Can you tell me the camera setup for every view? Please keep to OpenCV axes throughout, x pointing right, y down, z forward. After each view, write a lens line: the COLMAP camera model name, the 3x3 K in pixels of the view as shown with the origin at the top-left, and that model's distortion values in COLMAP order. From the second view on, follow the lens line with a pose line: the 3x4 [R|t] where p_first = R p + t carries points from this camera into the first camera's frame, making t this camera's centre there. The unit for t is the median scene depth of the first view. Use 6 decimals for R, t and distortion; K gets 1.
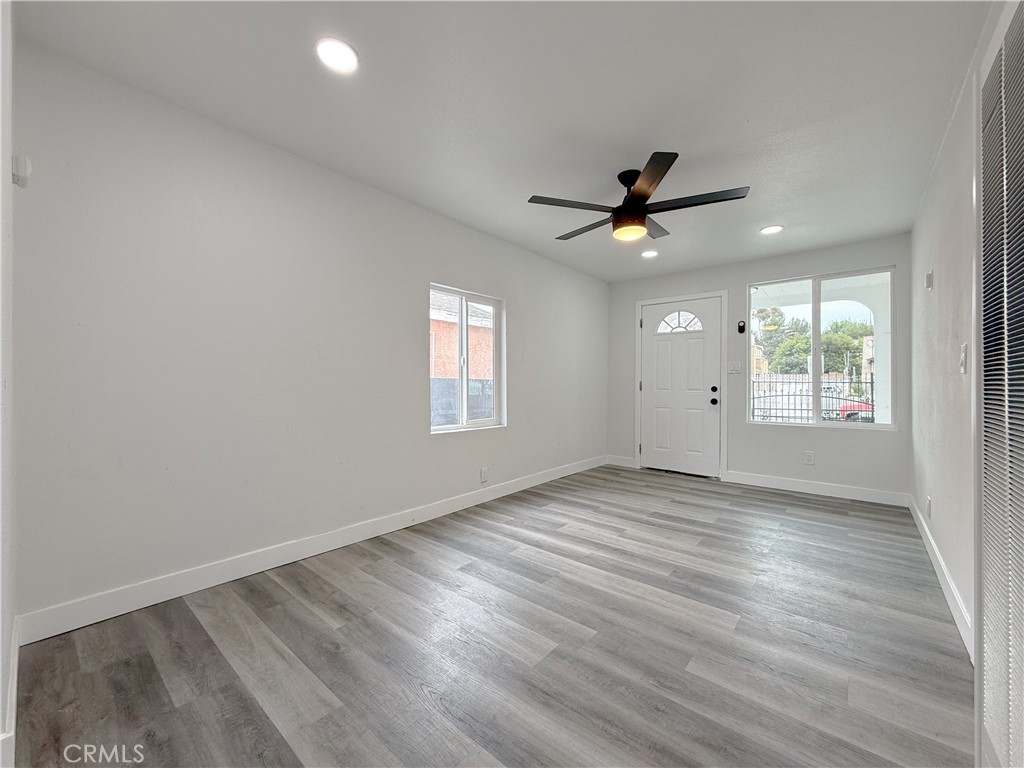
lens RADIAL K [[409.1, 0, 510.1], [0, 409.1, 384.6], [0, 0, 1]] dist [-0.000092, 0.000281]
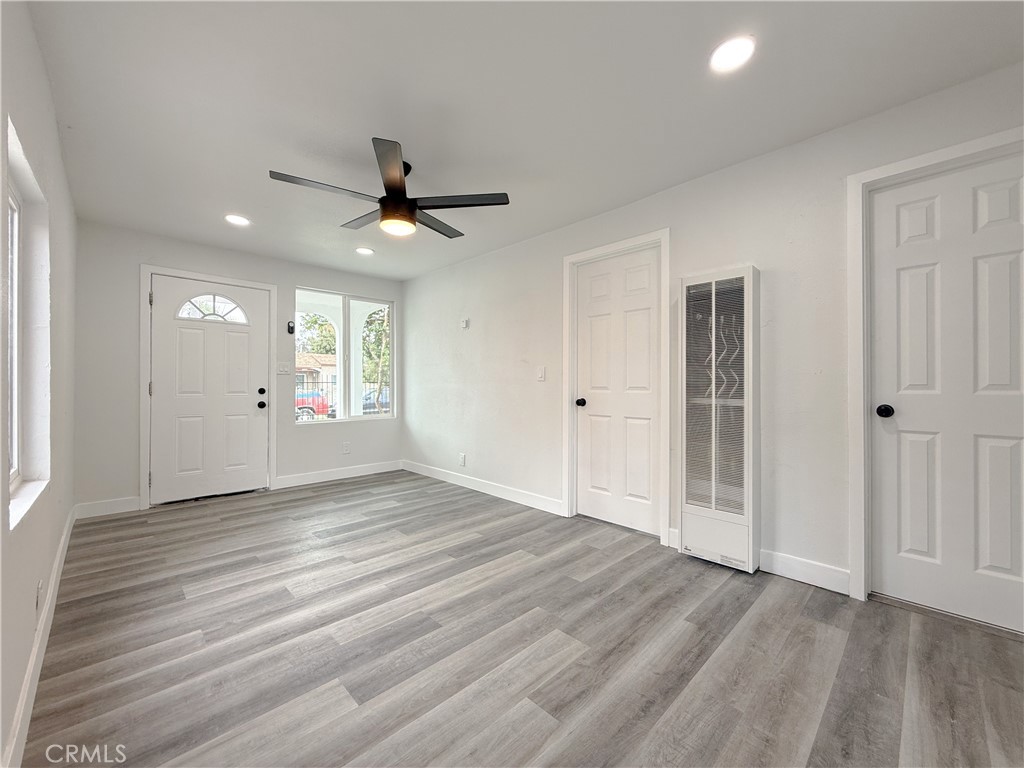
lens RADIAL K [[409.1, 0, 510.1], [0, 409.1, 384.6], [0, 0, 1]] dist [-0.000092, 0.000281]
pose [[0.096425, -0.002488, 0.995337, -0.510196], [-0.000385, 0.999997, 0.002537, -0.008815], [-0.995340, -0.000628, 0.096423, 0.534522]]
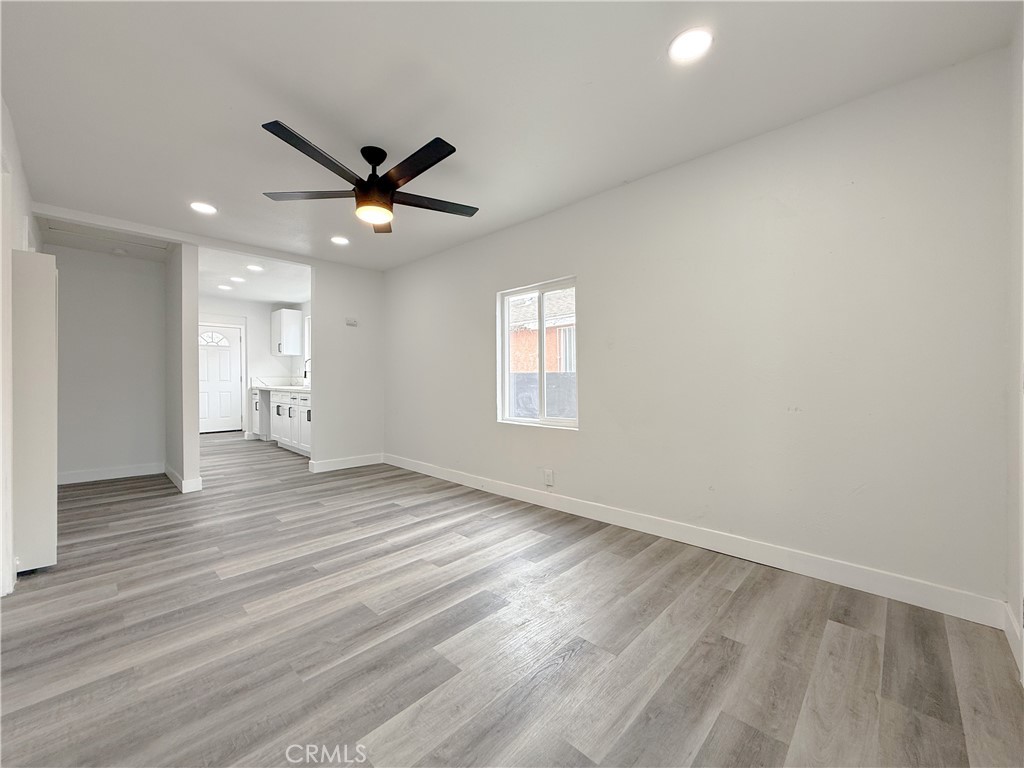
lens RADIAL K [[409.1, 0, 510.1], [0, 409.1, 384.6], [0, 0, 1]] dist [-0.000092, 0.000281]
pose [[-0.061192, 0.004342, -0.998117, 0.984468], [0.003219, 0.999986, 0.004153, 0.009119], [0.998121, -0.002959, -0.061205, 1.116126]]
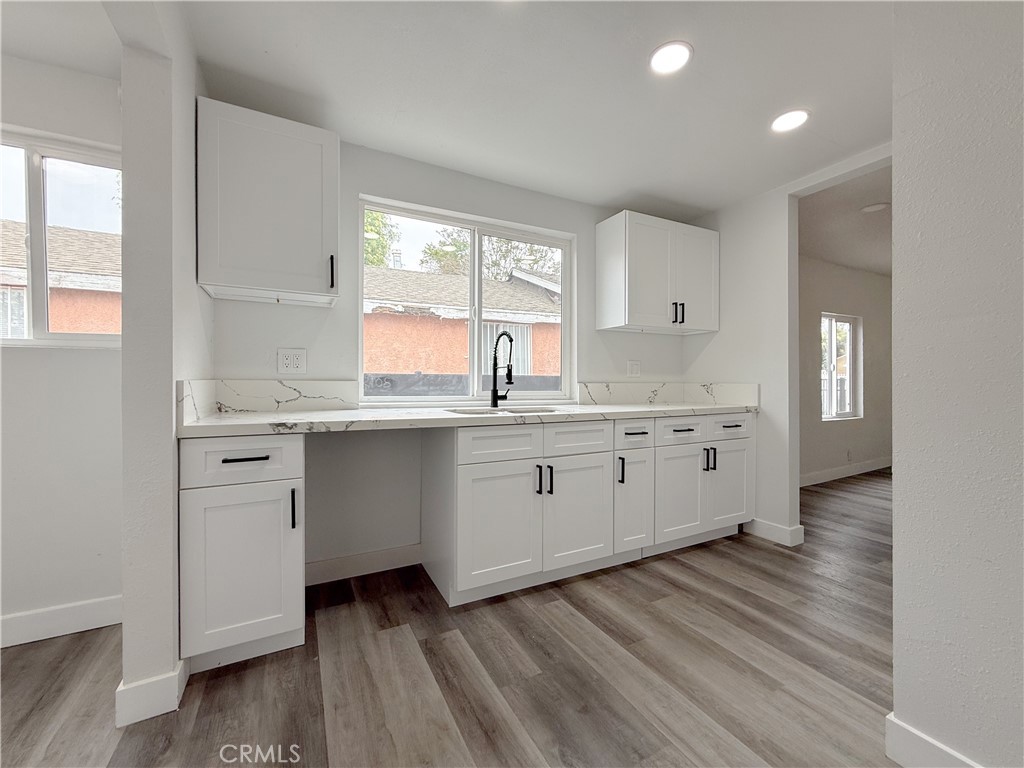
lens RADIAL K [[408.9, 0, 496.2], [0, 408.9, 385.1], [0, 0, 1]] dist [0.000729, 0.000191]
pose [[0.922763, -0.003024, -0.385355, -0.688135], [0.007046, 0.999934, 0.009026, -0.021891], [0.385303, -0.011044, 0.922724, -0.725358]]
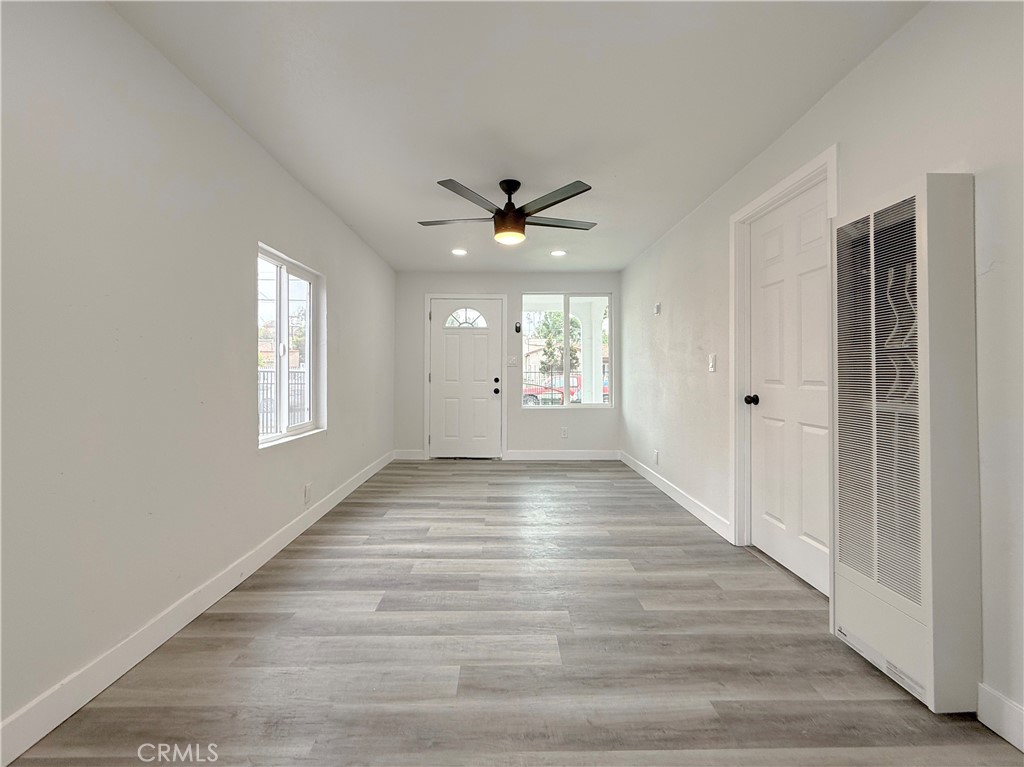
lens RADIAL K [[419.4, 0, 510.2], [0, 419.4, 368.6], [0, 0, 1]] dist [-0.000073, -0.000122]
pose [[0.752379, 0.004329, 0.658717, -0.351132], [0.001708, 0.999962, -0.008522, -0.015697], [-0.658729, 0.007536, 0.752343, 0.143812]]
